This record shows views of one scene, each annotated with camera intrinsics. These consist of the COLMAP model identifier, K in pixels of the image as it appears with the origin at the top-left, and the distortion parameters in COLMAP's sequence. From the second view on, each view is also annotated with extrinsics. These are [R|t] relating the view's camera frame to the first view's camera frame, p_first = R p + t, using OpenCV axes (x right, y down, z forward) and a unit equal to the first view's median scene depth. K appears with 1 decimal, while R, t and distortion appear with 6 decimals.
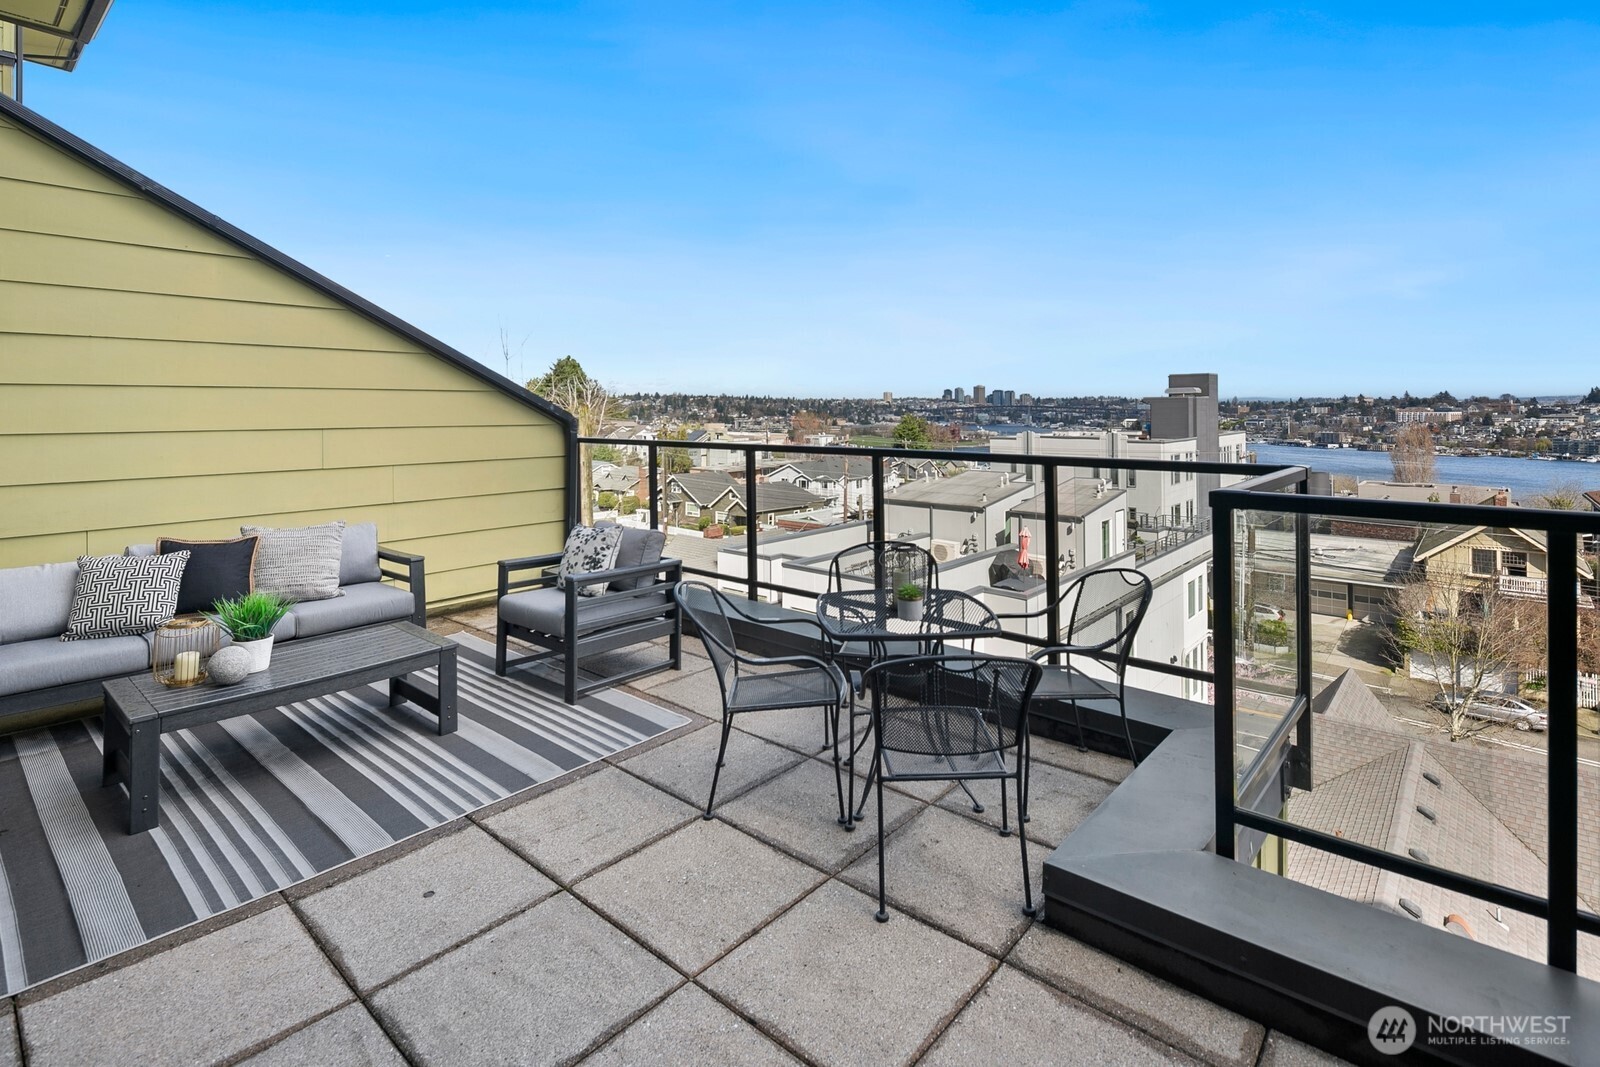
lens RADIAL K [[775.2, 0, 797.1], [0, 775.2, 518.9], [0, 0, 1]] dist [0.007551, -0.005277]
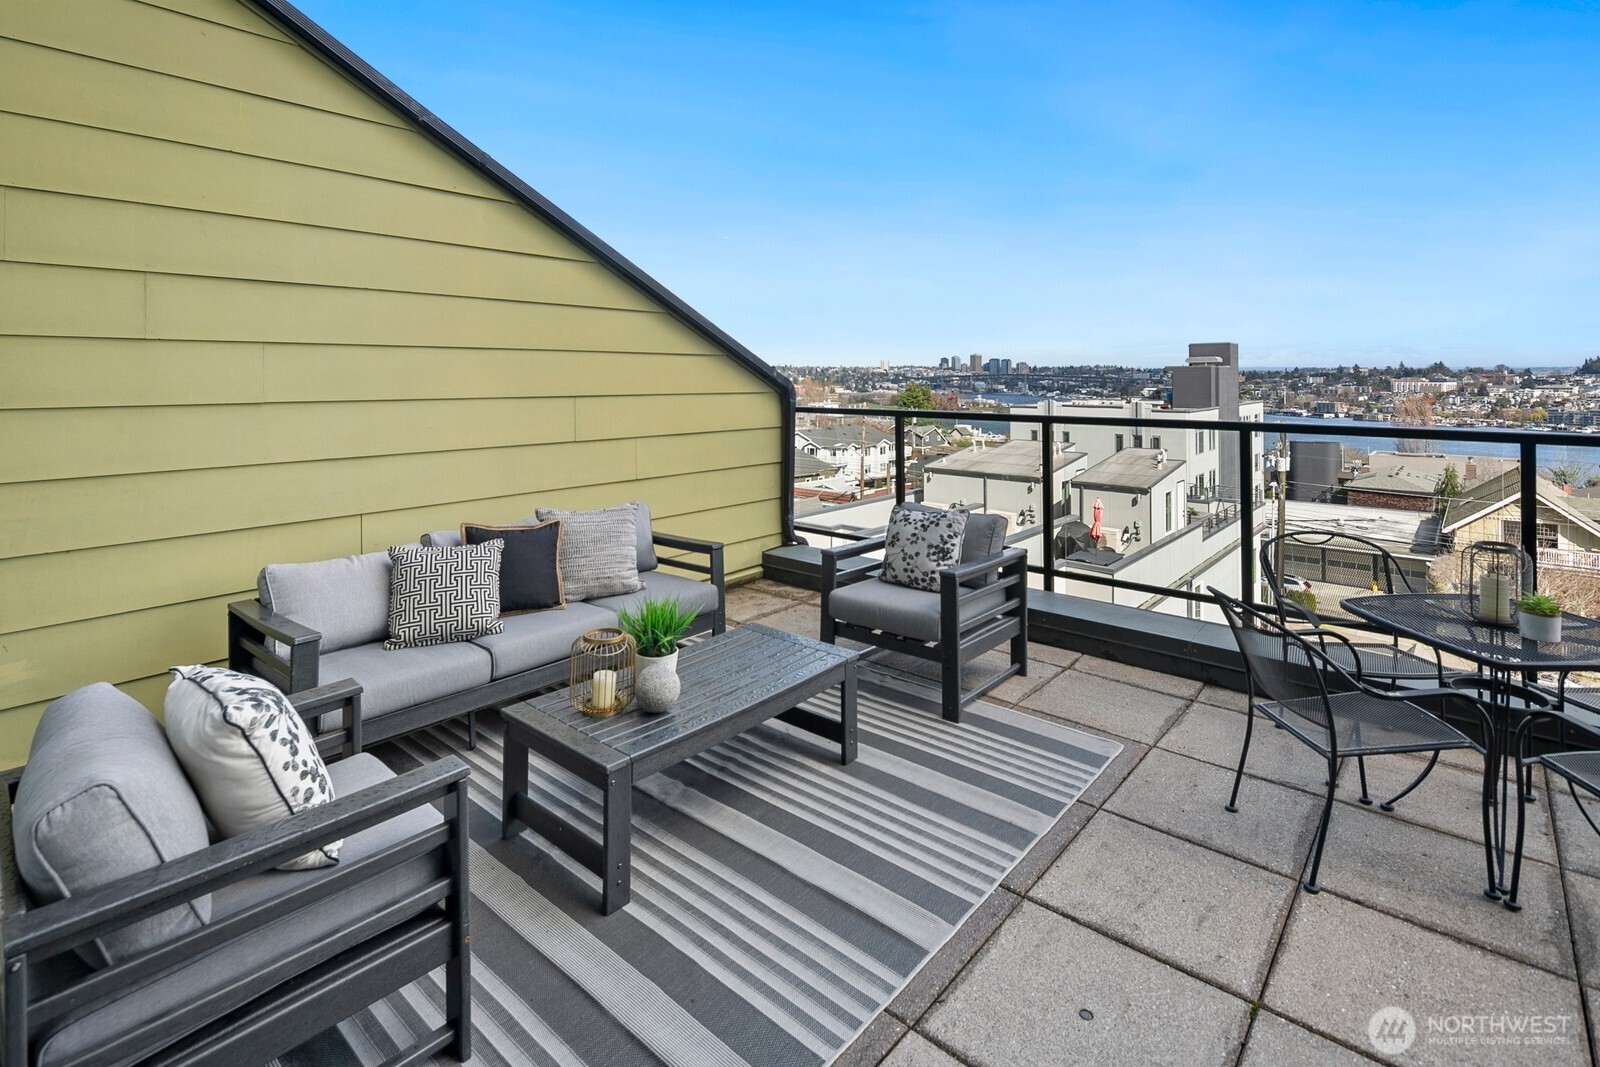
lens RADIAL K [[775.2, 0, 798.3], [0, 775.2, 476.5], [0, 0, 1]] dist [0.007551, -0.005277]
pose [[0.999977, 0.003789, 0.005564, -0.549209], [-0.003720, 0.999915, -0.012499, -0.022106], [-0.005611, 0.012478, 0.999906, 0.172116]]
